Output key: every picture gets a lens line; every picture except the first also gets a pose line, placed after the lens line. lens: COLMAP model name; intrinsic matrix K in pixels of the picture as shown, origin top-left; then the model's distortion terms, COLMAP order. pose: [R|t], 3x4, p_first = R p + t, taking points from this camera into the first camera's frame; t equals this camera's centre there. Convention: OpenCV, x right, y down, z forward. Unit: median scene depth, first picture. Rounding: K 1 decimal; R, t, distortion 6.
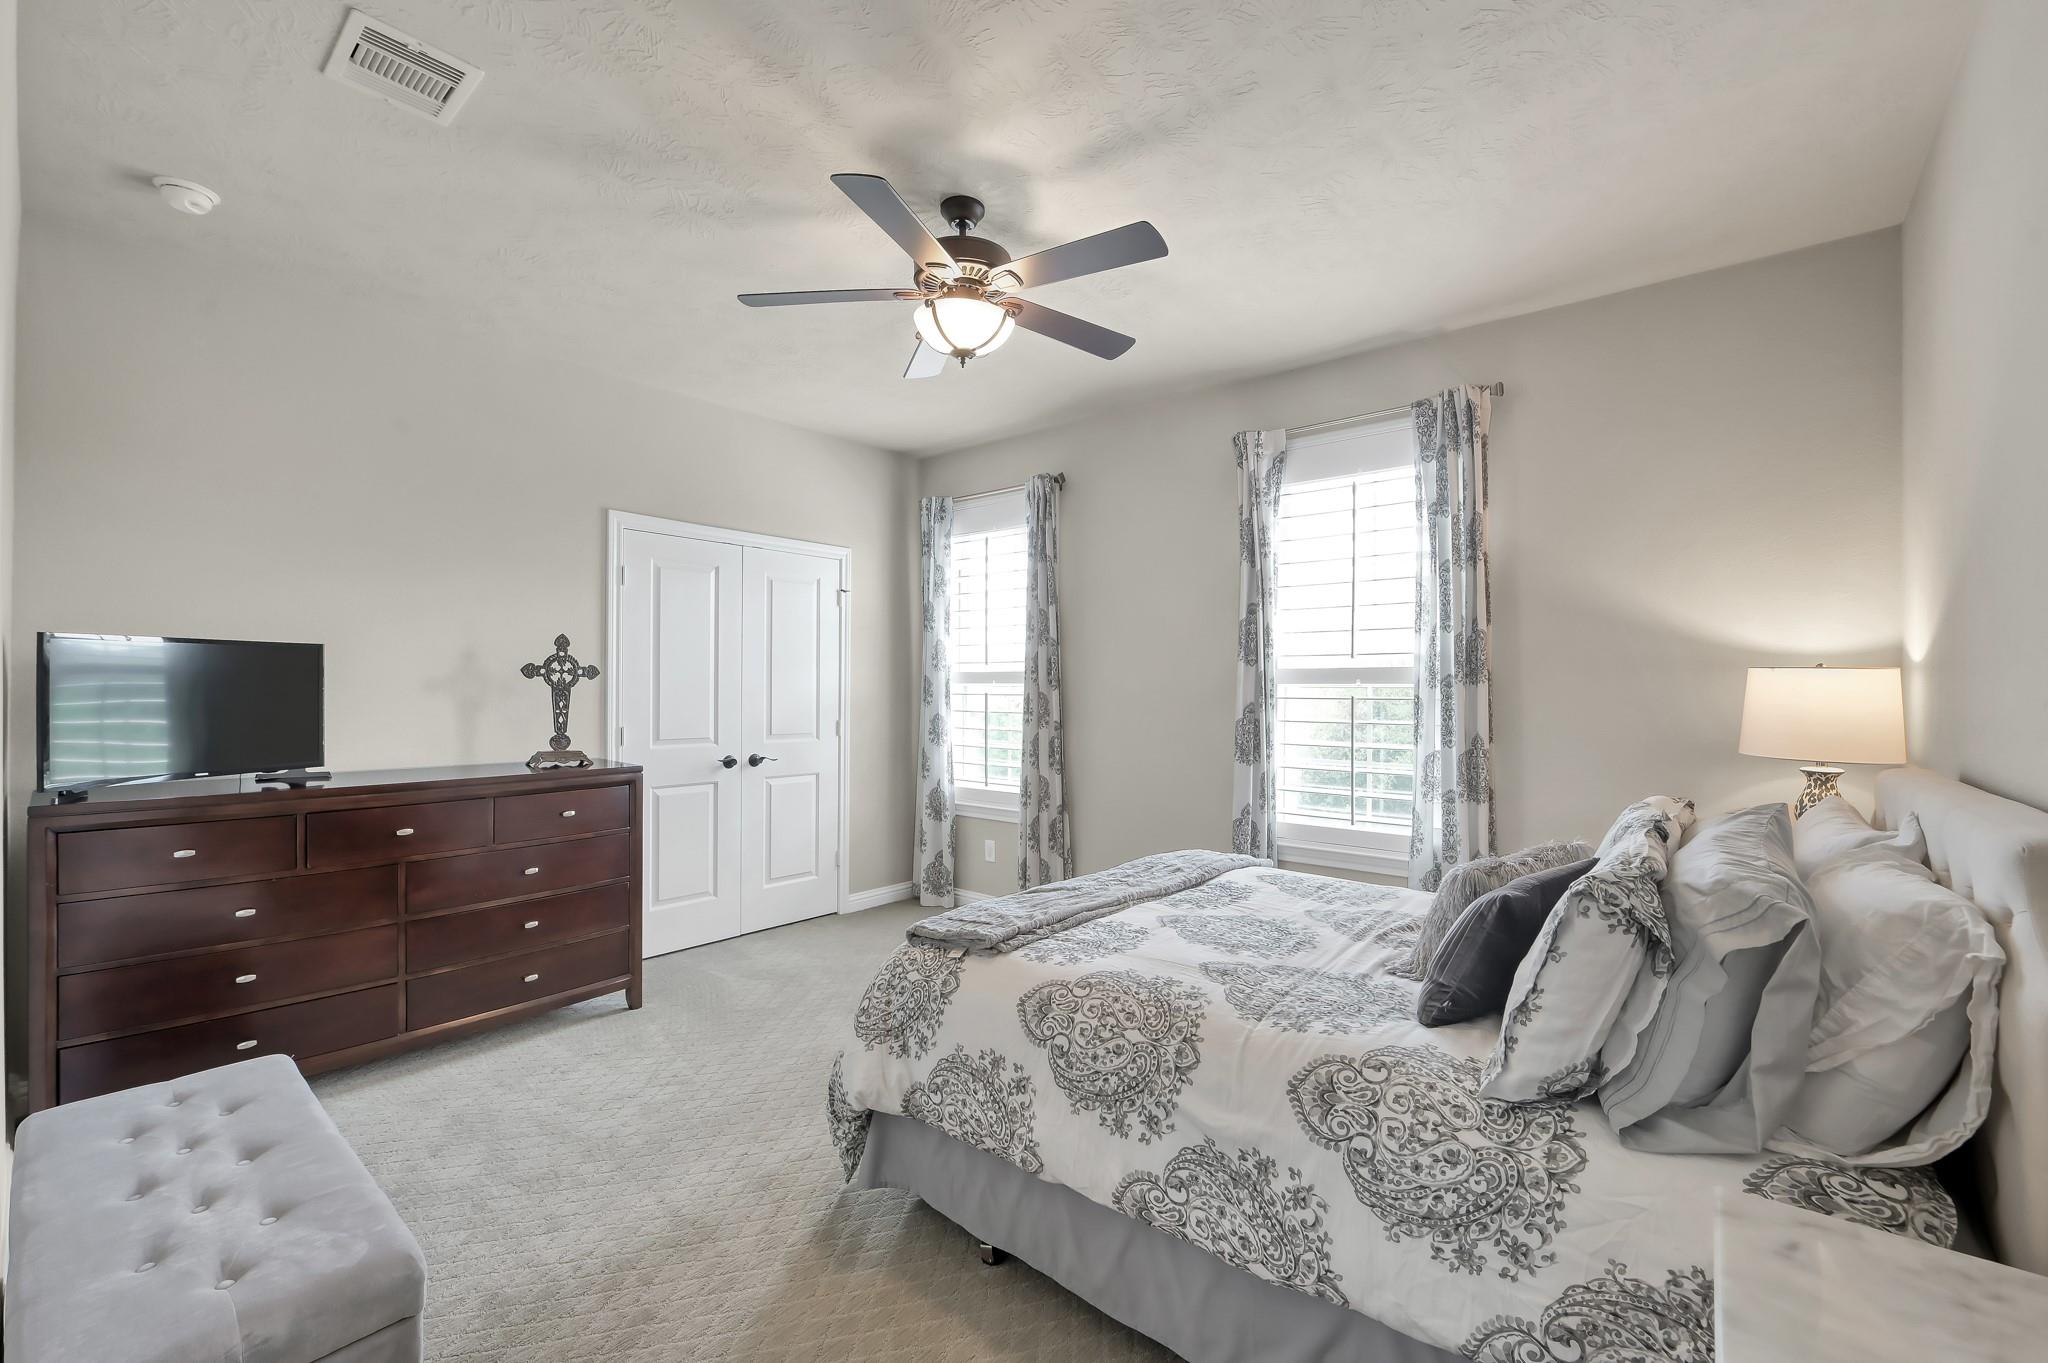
lens RADIAL K [[845.0, 0, 1024.0], [0, 845.0, 681.5], [0, 0, 1]] dist [0.011763, 0.000041]
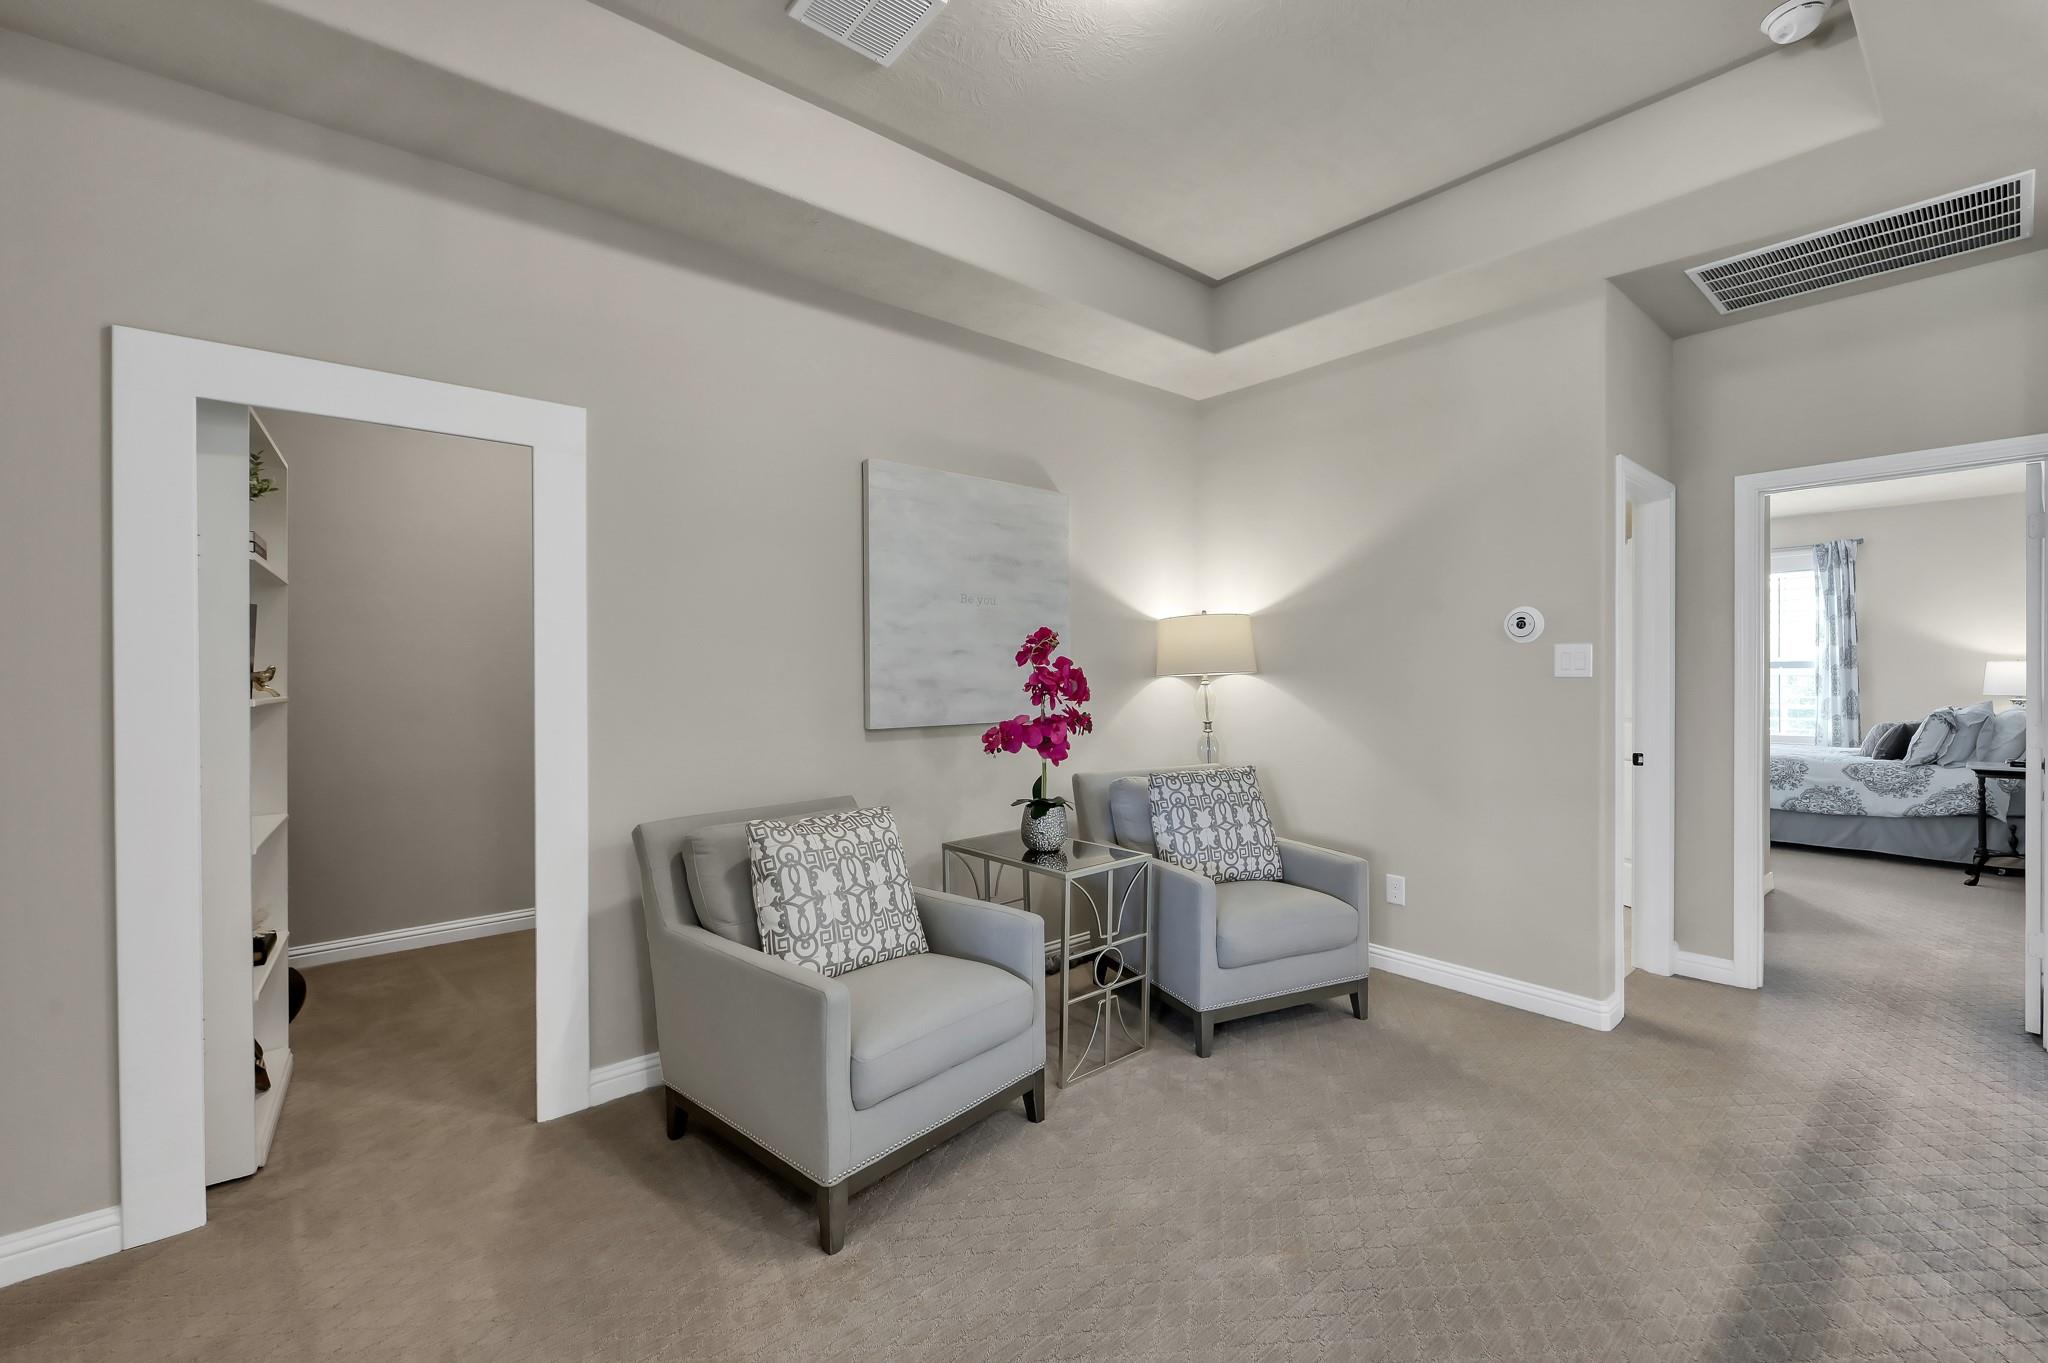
lens RADIAL K [[840.0, 0, 1028.6], [0, 840.0, 672.1], [0, 0, 1]] dist [0.000747, 0.000034]
pose [[0.986712, -0.005450, -0.162387, -1.319248], [0.005057, 0.999983, -0.002835, 0.008396], [0.162400, 0.001976, 0.986723, -1.643450]]
